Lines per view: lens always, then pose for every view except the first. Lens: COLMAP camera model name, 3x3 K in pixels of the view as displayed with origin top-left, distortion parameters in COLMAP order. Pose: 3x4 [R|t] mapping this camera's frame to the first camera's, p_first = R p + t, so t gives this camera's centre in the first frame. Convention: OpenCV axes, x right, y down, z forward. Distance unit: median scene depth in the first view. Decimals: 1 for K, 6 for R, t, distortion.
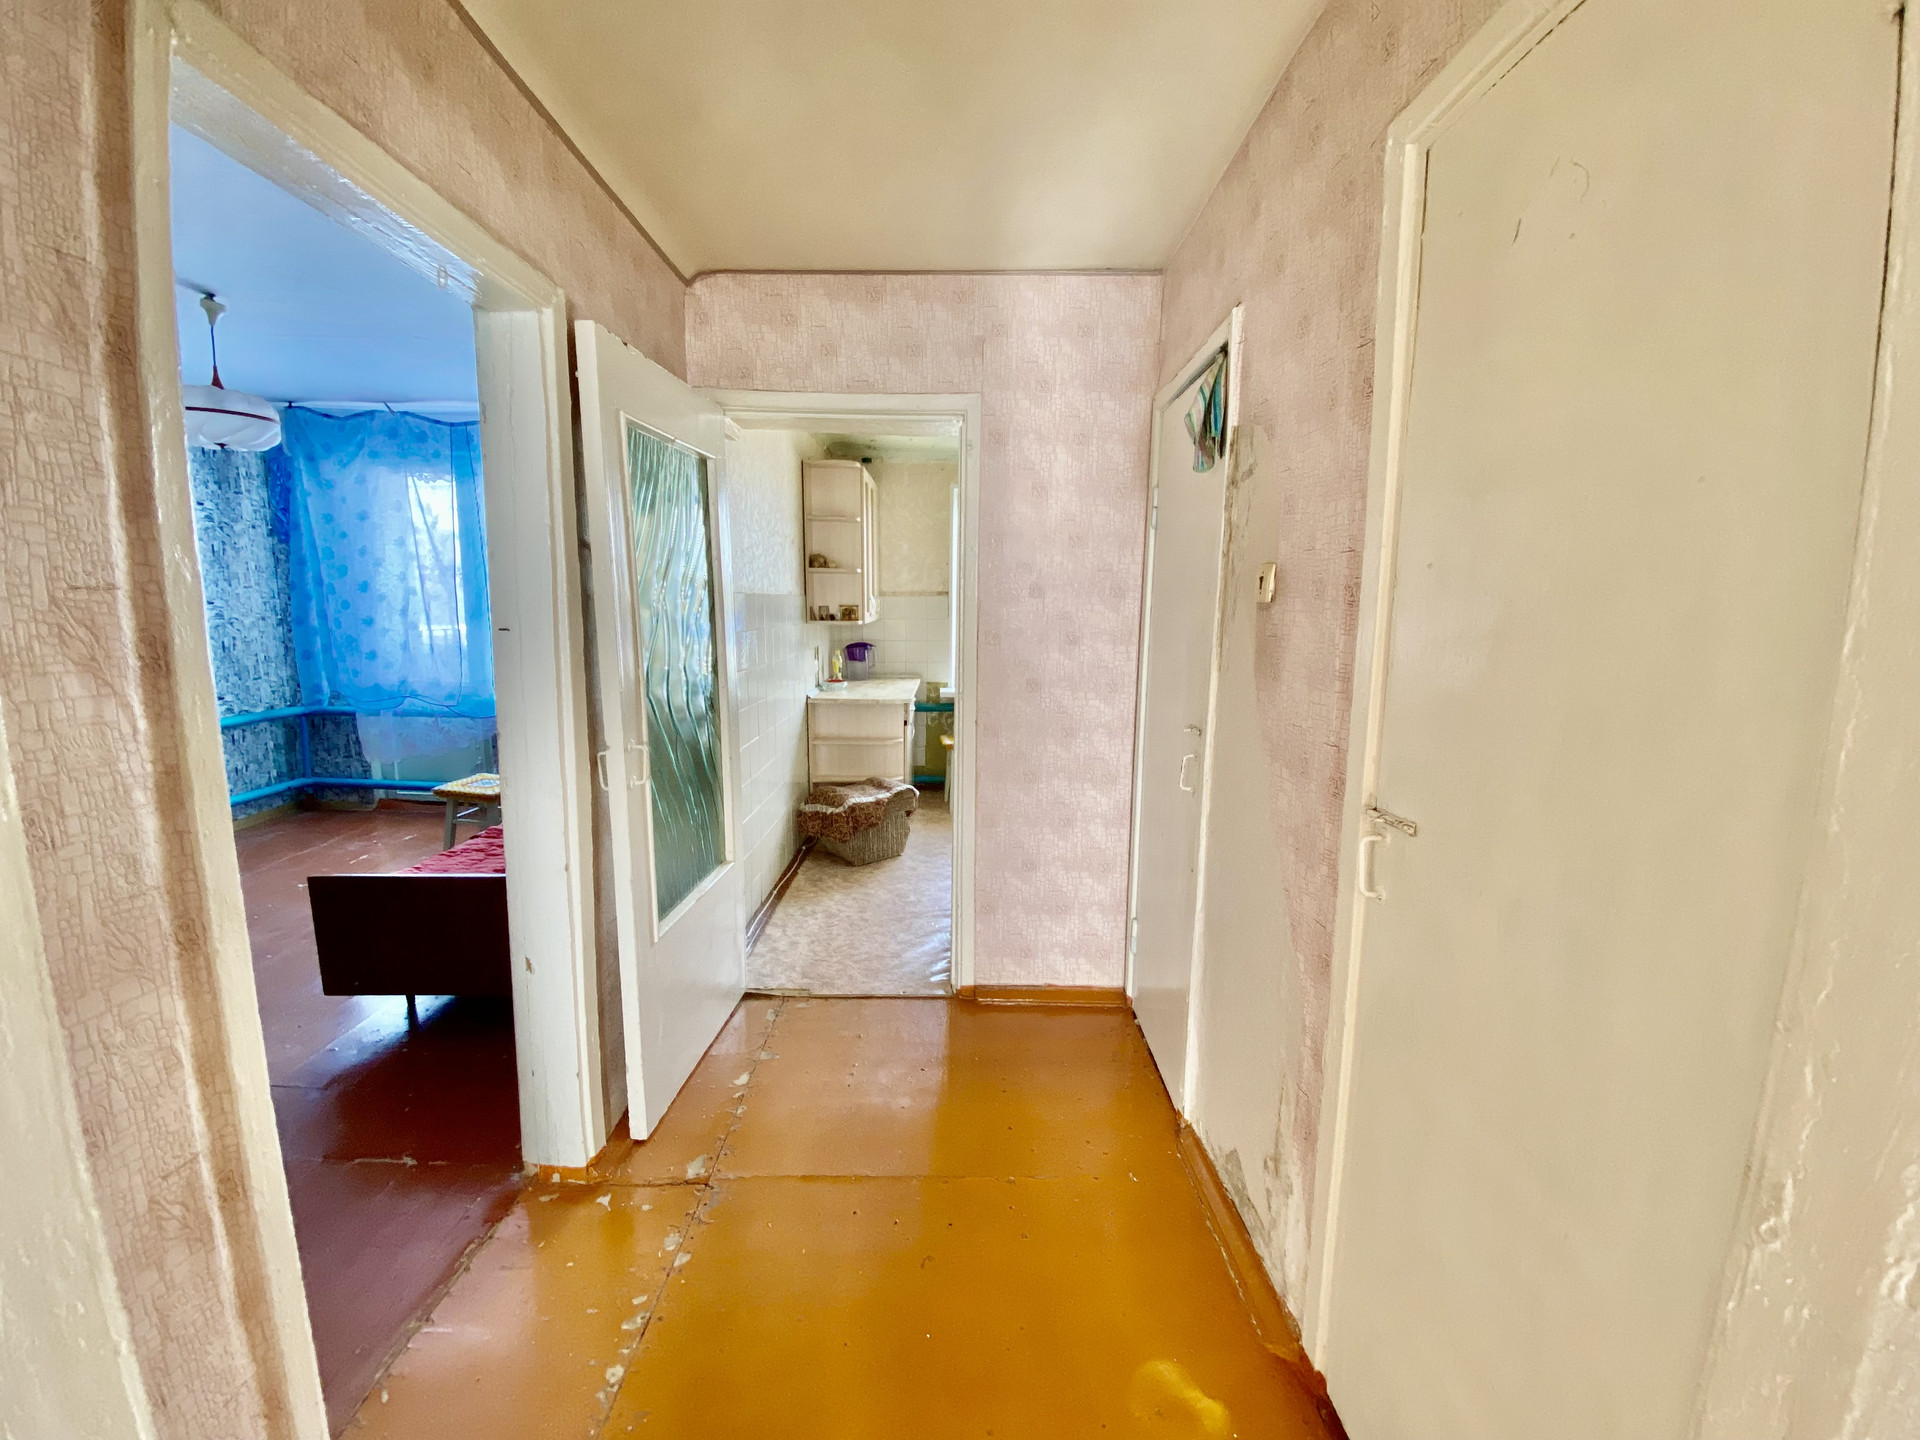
lens RADIAL K [[767.4, 0, 968.6], [0, 767.4, 728.1], [0, 0, 1]] dist [0.001468, -0.015254]
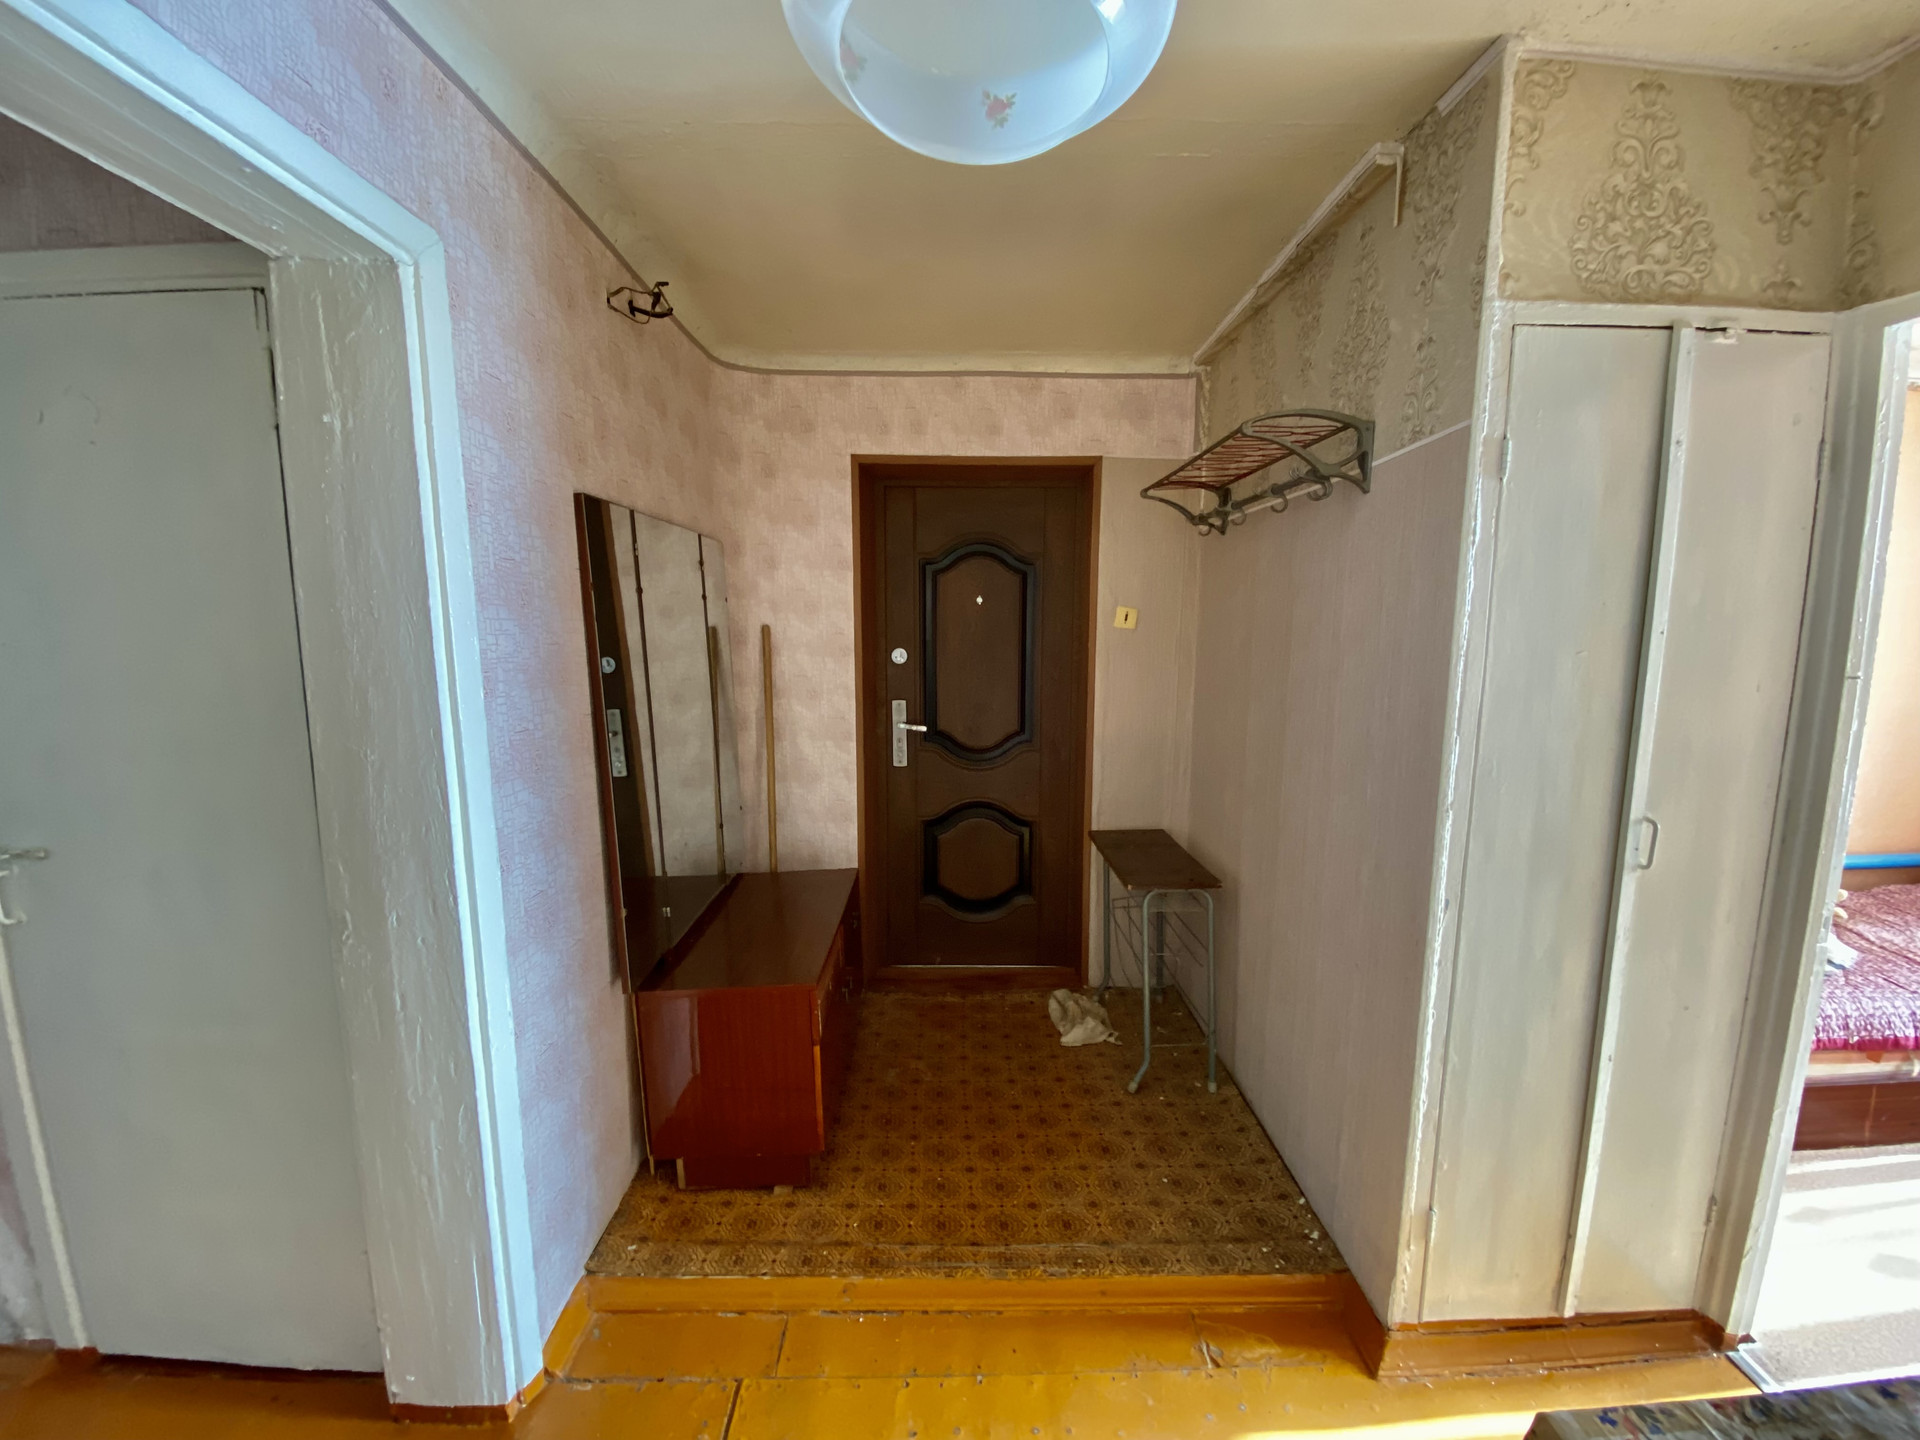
lens RADIAL K [[781.8, 0, 956.8], [0, 781.8, 722.8], [0, 0, 1]] dist [0.026671, -0.021286]
pose [[0.001822, -0.137315, 0.990526, -0.225506], [0.144873, 0.980114, 0.135605, -0.009742], [-0.989449, 0.143253, 0.021679, -0.186602]]
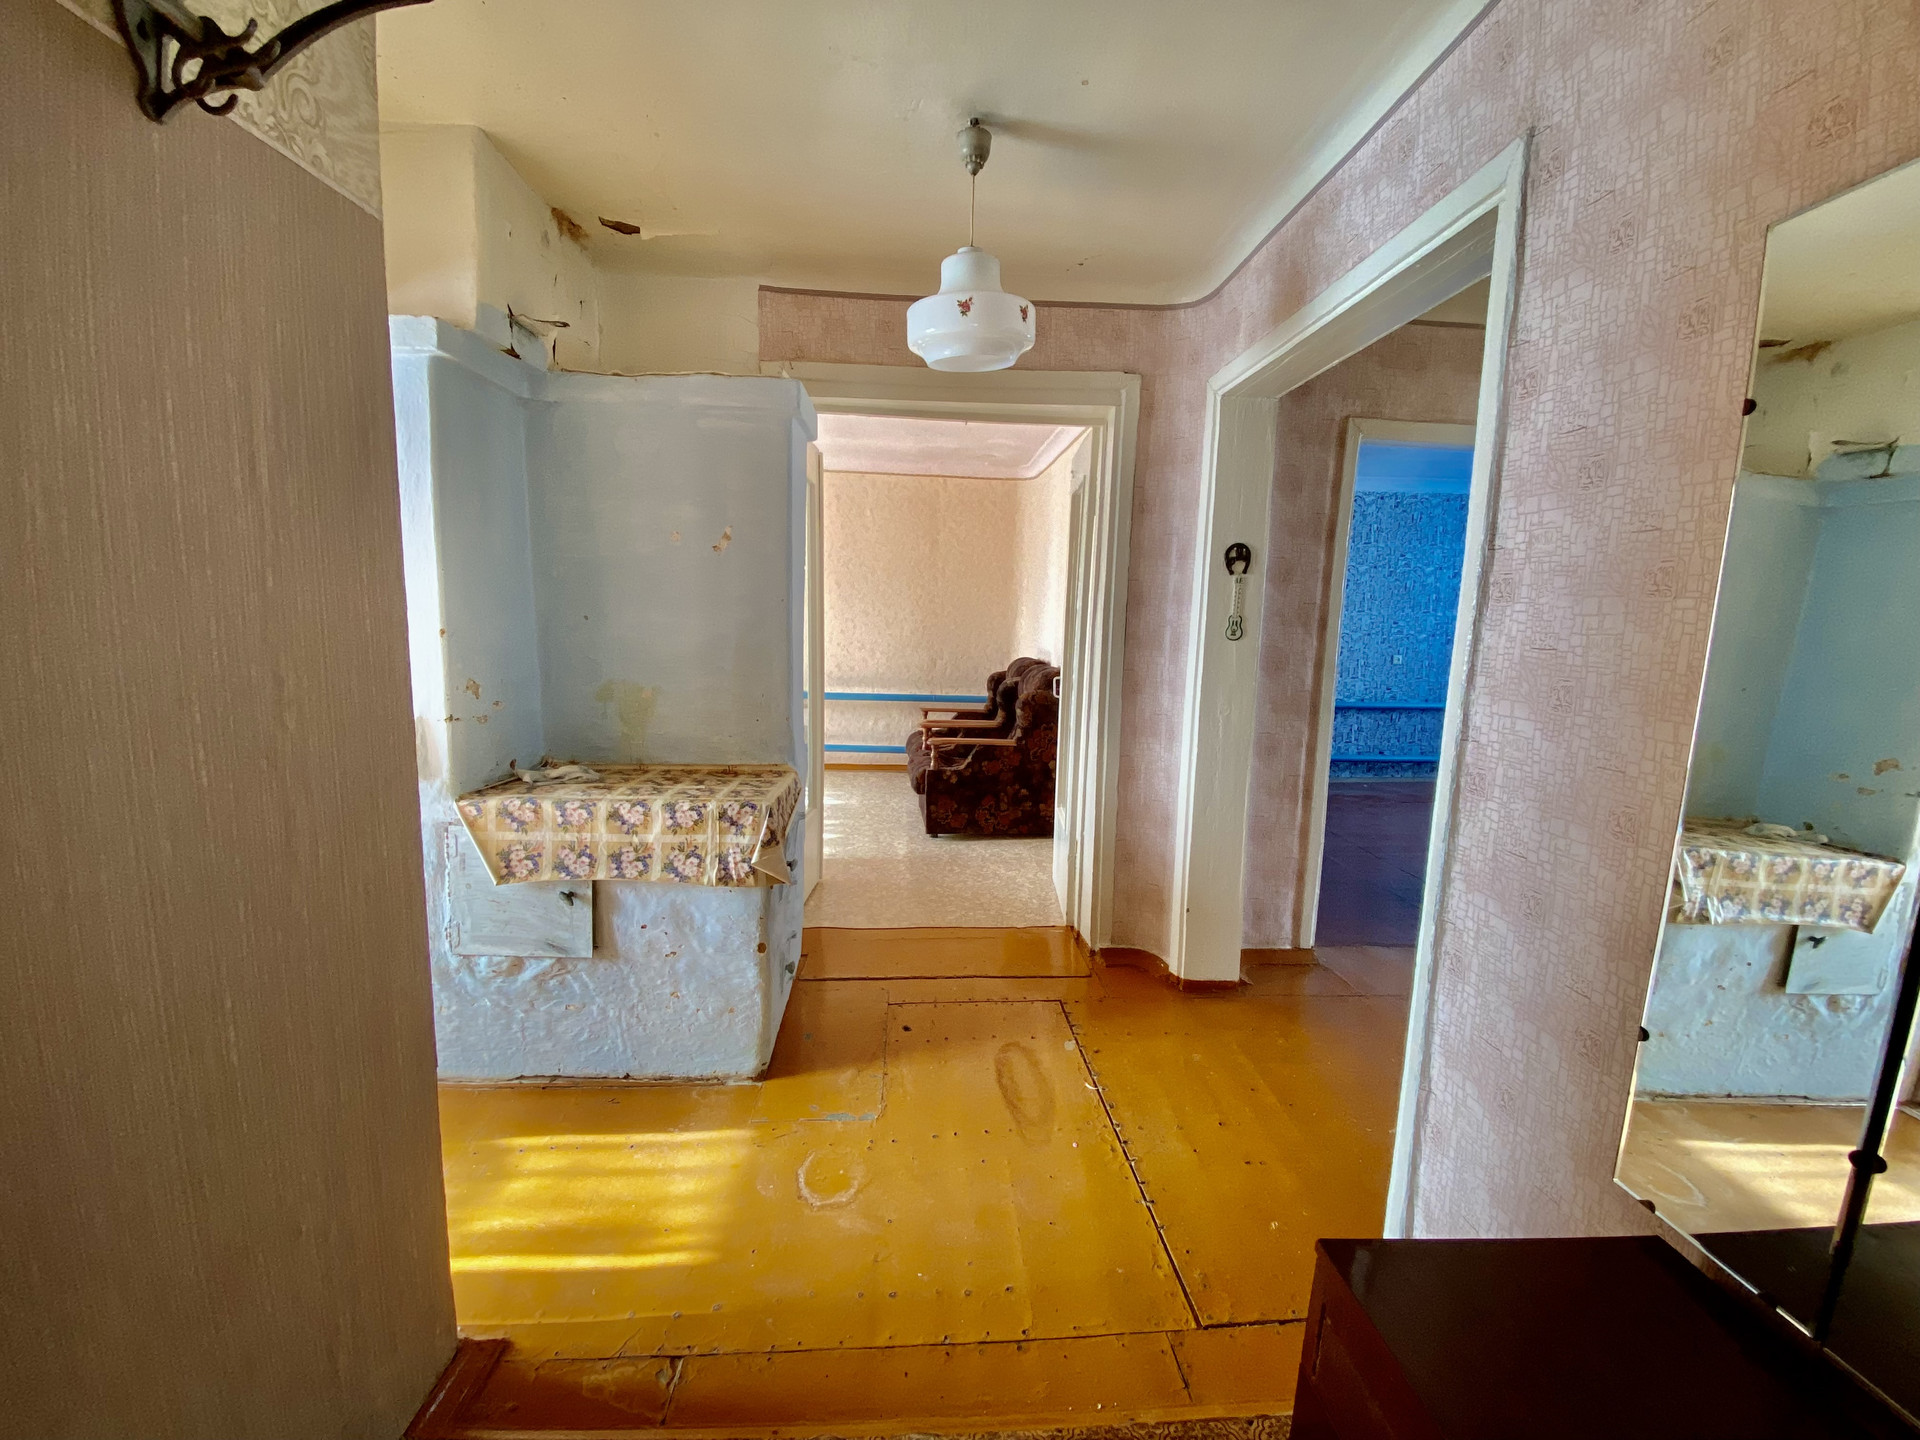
lens RADIAL K [[775.2, 0, 956.1], [0, 775.2, 721.4], [0, 0, 1]] dist [0.022245, -0.021011]
pose [[0.053276, 0.115007, -0.991935, 0.636914], [-0.173204, 0.979354, 0.104245, 0.068687], [0.983444, 0.166253, 0.072096, -0.218697]]
